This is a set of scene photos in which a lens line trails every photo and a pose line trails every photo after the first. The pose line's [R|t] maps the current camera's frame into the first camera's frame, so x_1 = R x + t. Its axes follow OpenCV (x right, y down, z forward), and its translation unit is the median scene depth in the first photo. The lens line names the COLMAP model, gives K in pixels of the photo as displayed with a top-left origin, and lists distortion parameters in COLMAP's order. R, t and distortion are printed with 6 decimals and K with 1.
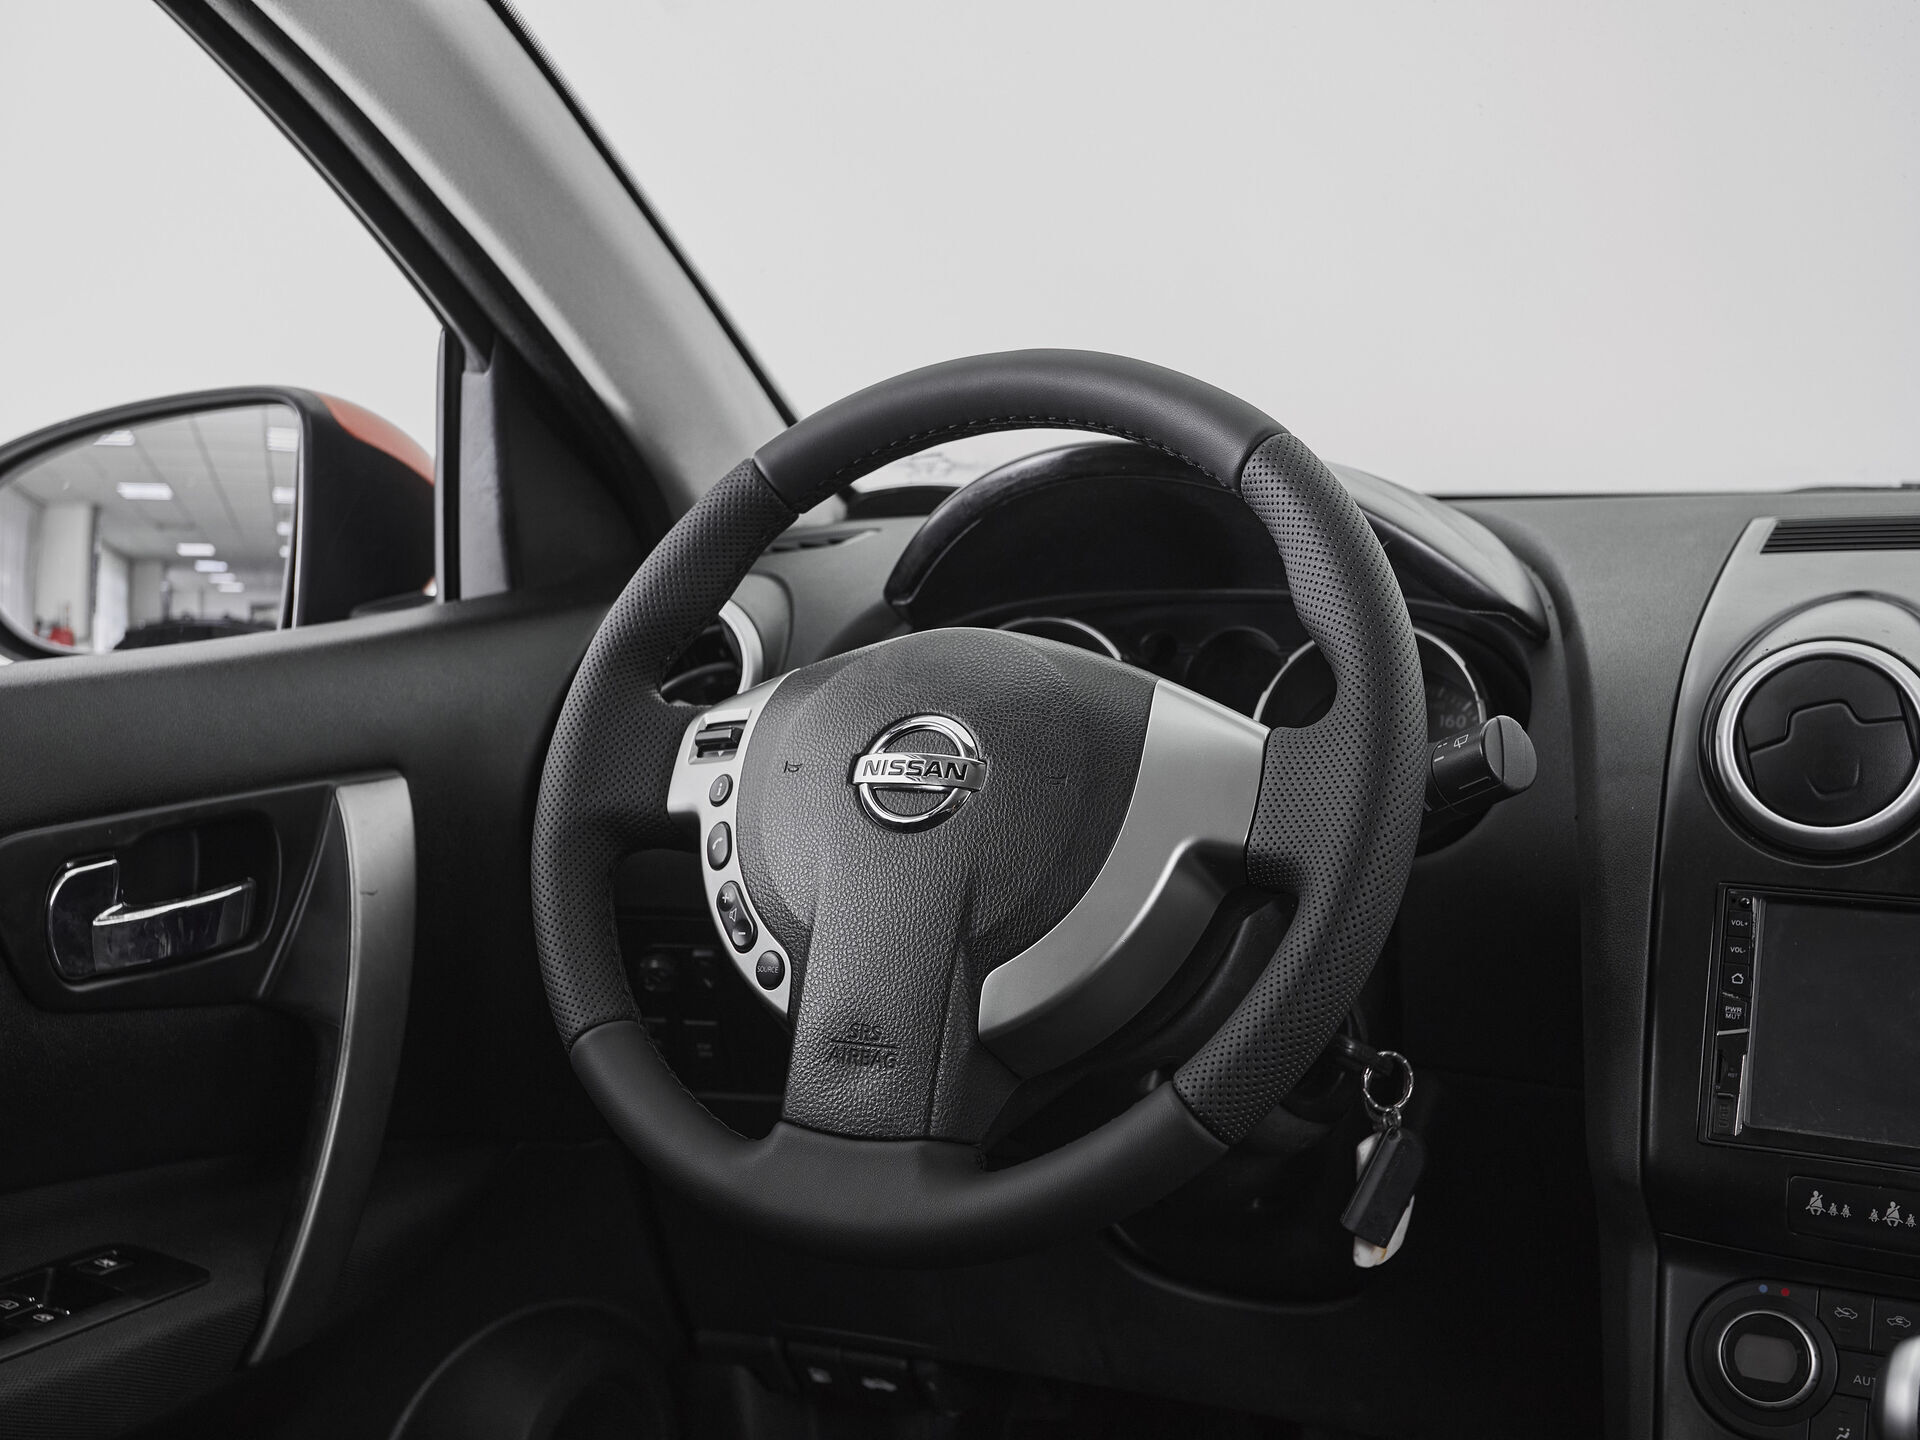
lens RADIAL K [[2339.4, 0, 960.0], [0, 2339.4, 720.0], [0, 0, 1]] dist [0.021052, 0.084372]
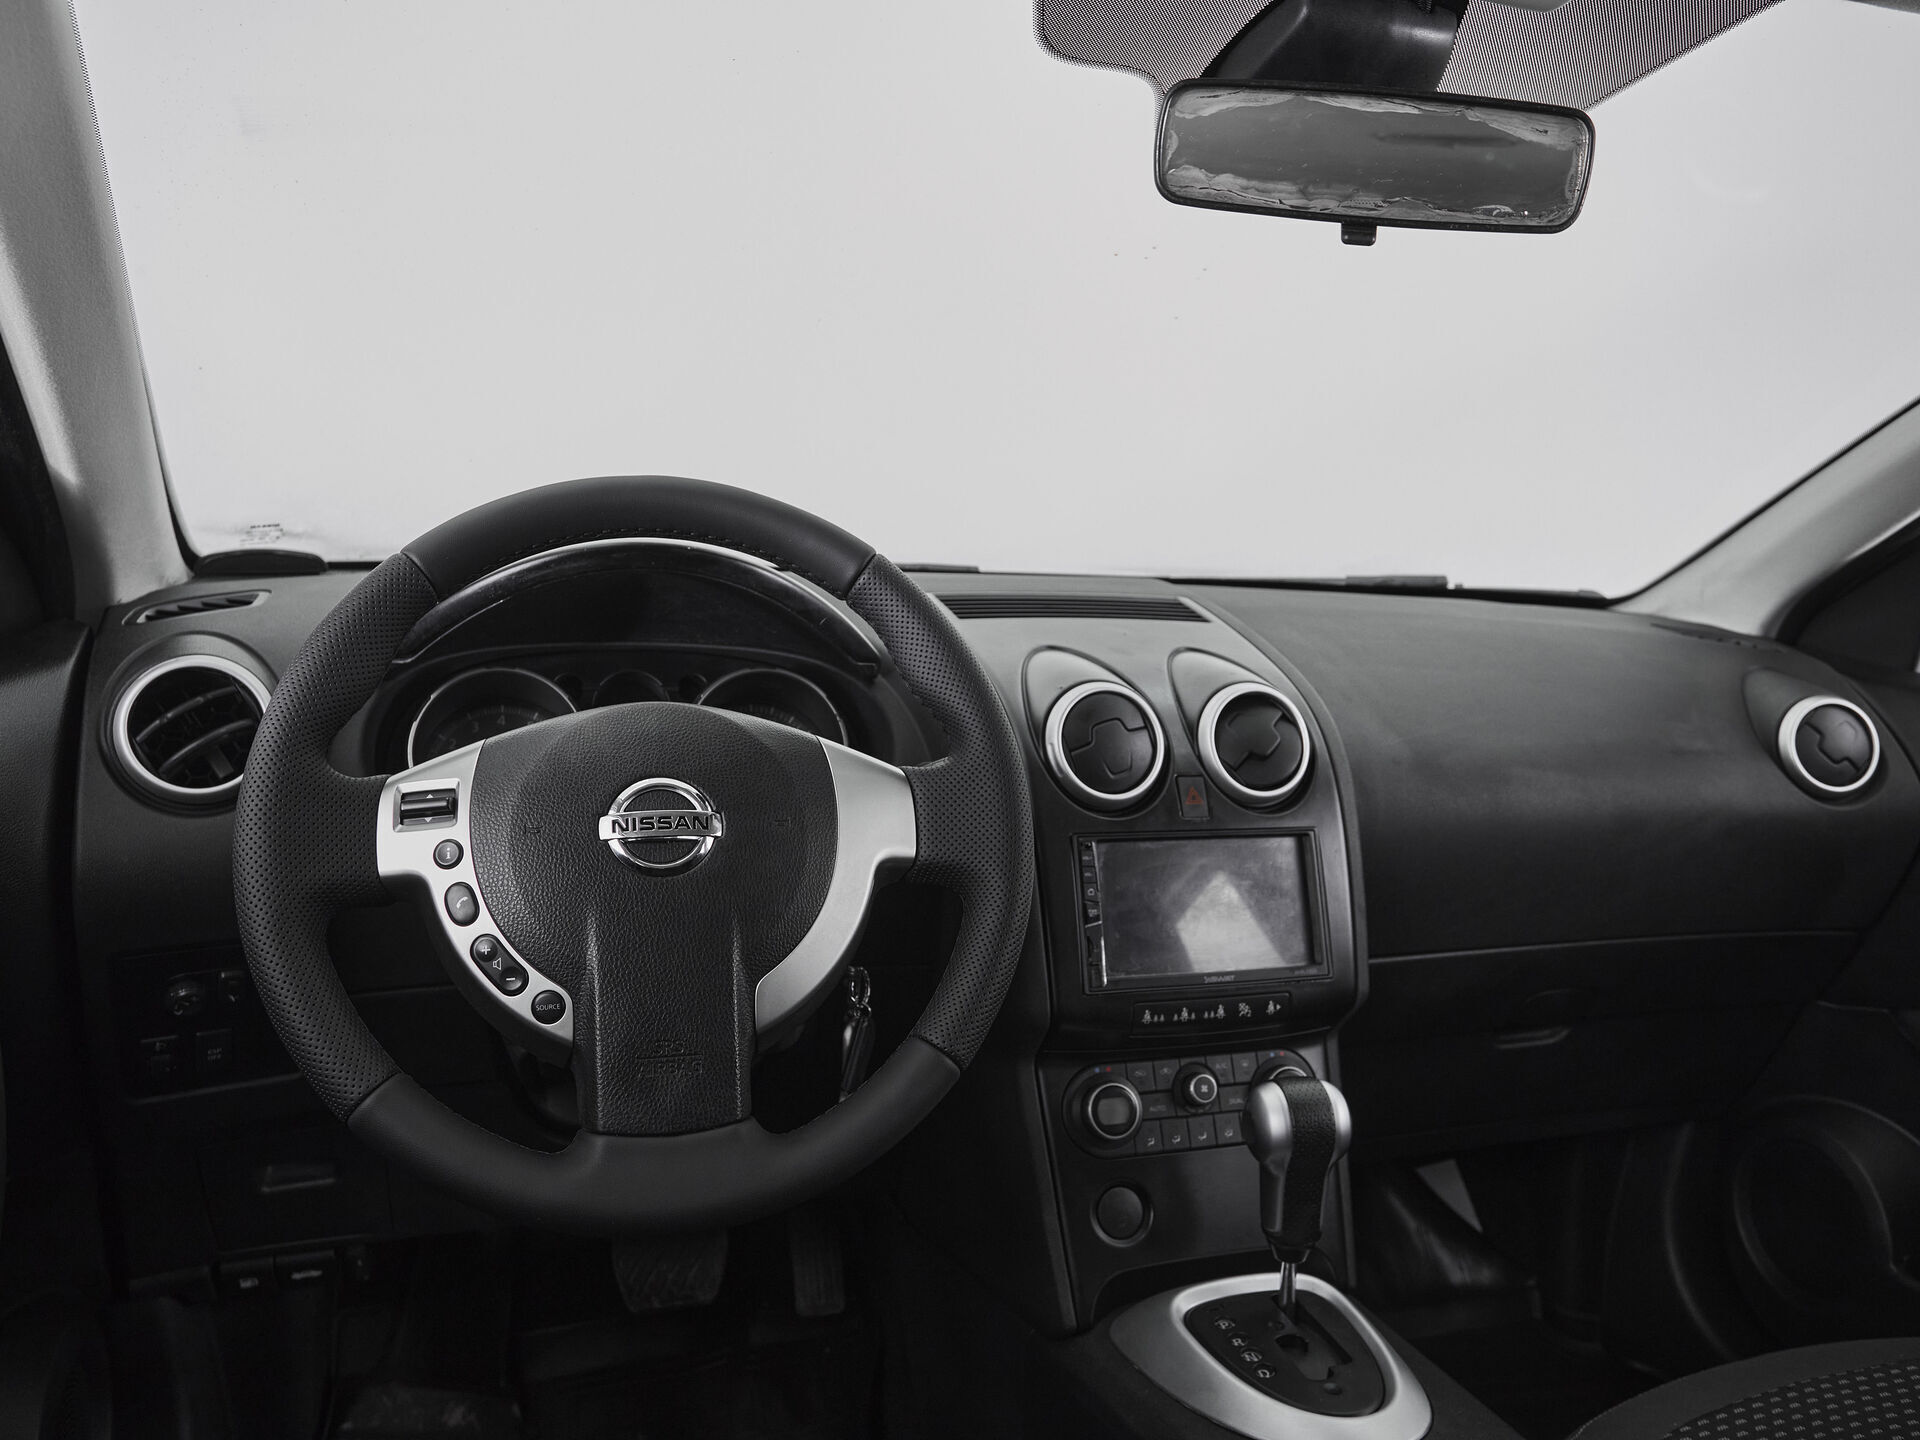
lens RADIAL K [[1360.8, 0, 987.9], [0, 1360.8, 720.9], [0, 0, 1]] dist [-0.069481, 0.057041]
pose [[0.721729, -0.060357, 0.689539, -0.361093], [0.026229, 0.997860, 0.059892, -0.066726], [-0.691679, -0.025139, 0.721768, 0.351987]]
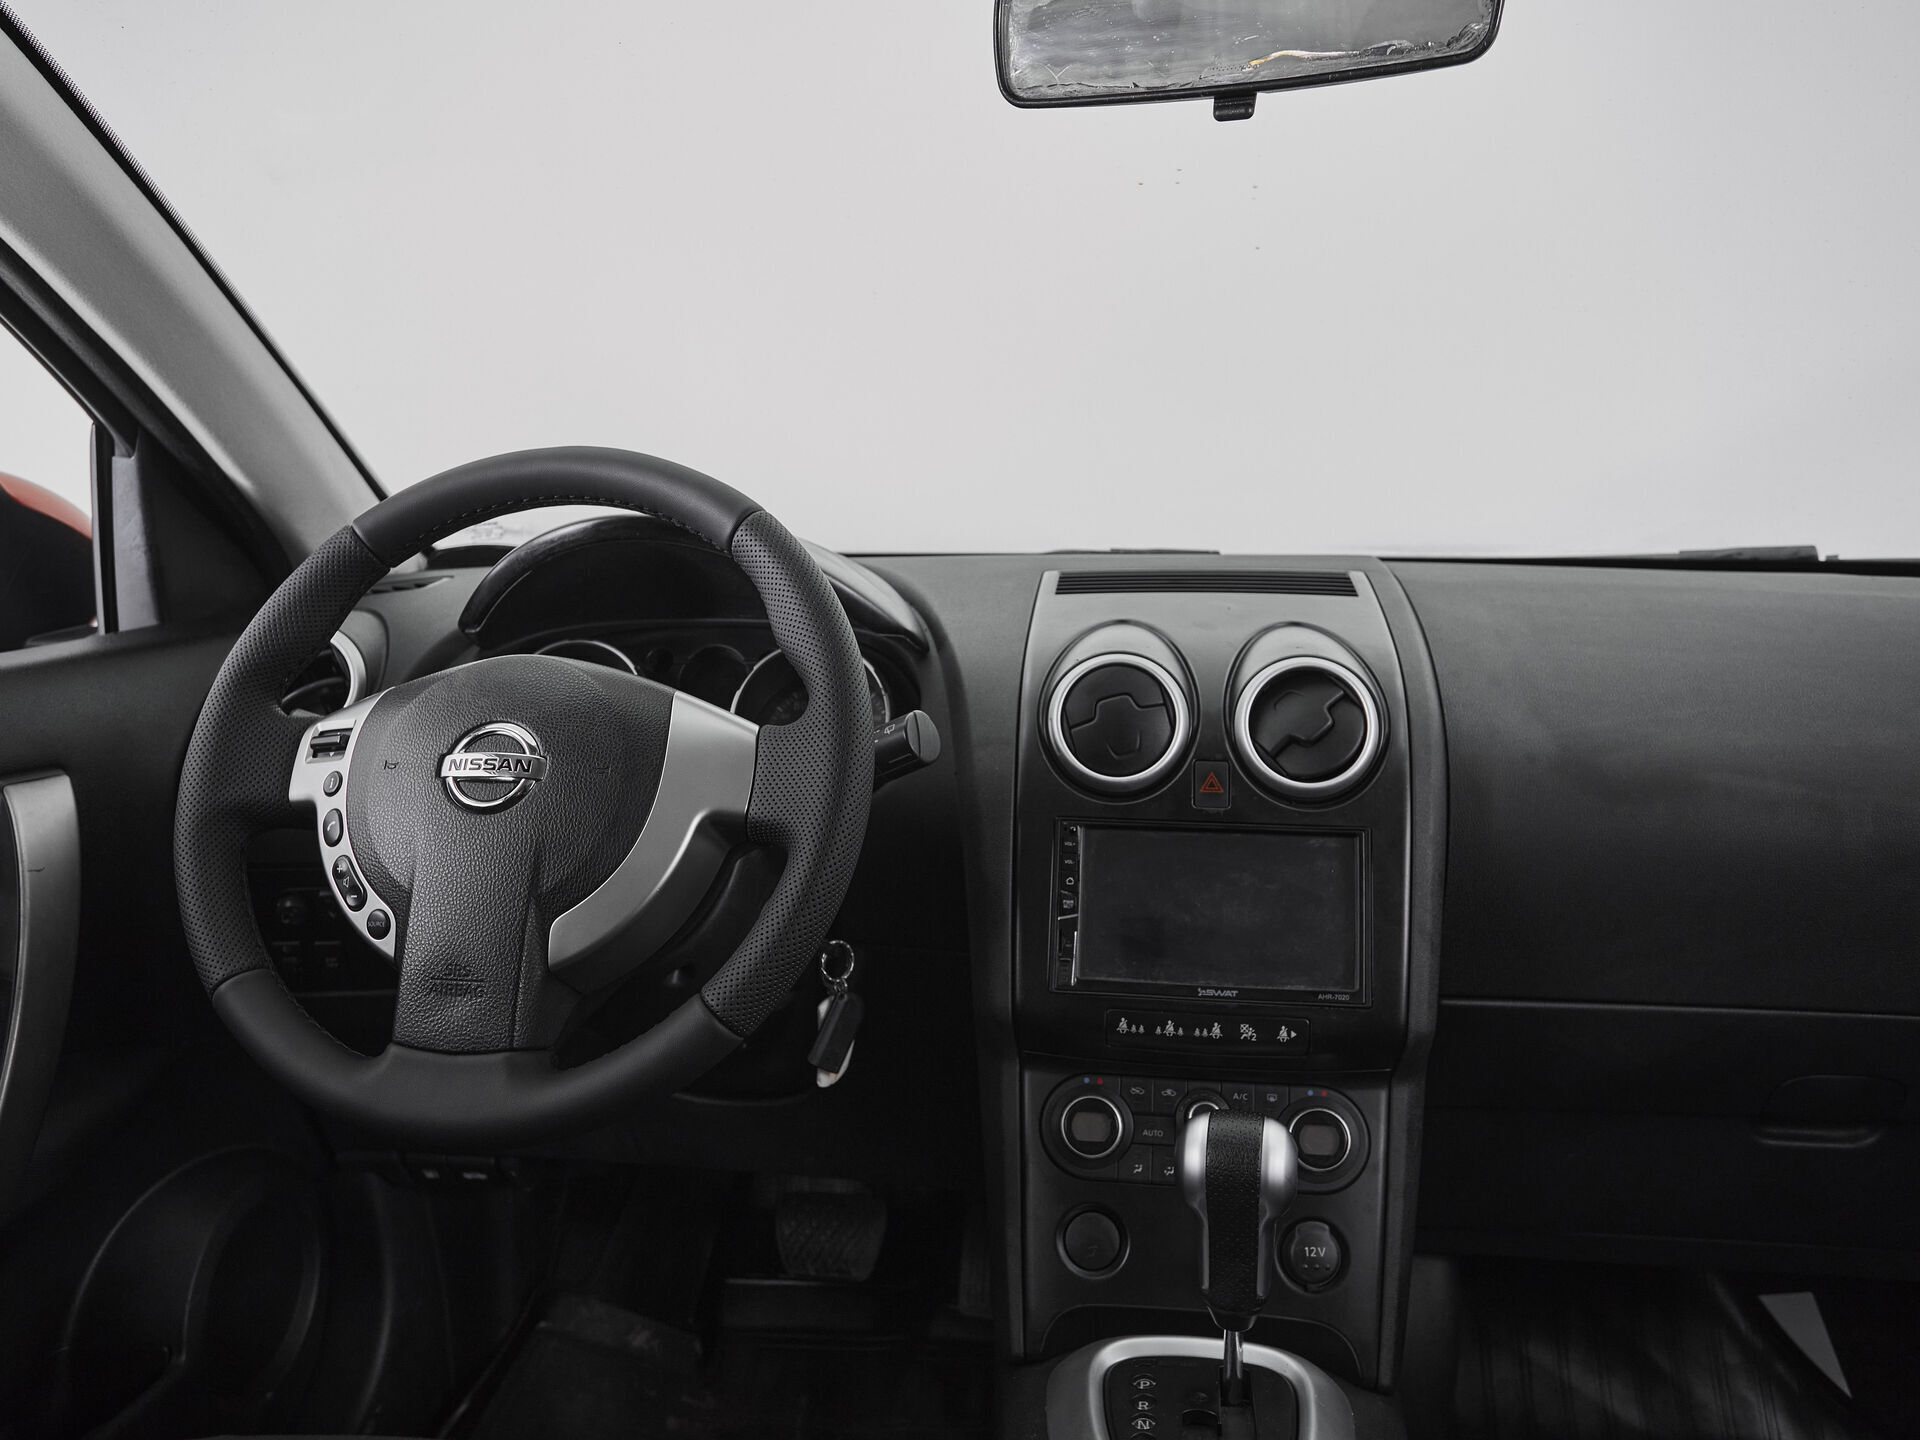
lens RADIAL K [[1382.8, 0, 960.0], [0, 1382.8, 720.0], [0, 0, 1]] dist [-0.080509, 0.075958]
pose [[0.948714, -0.030269, 0.314683, -0.009948], [0.021628, 0.999288, 0.030916, -0.020843], [-0.315395, -0.022525, 0.948693, 0.181116]]
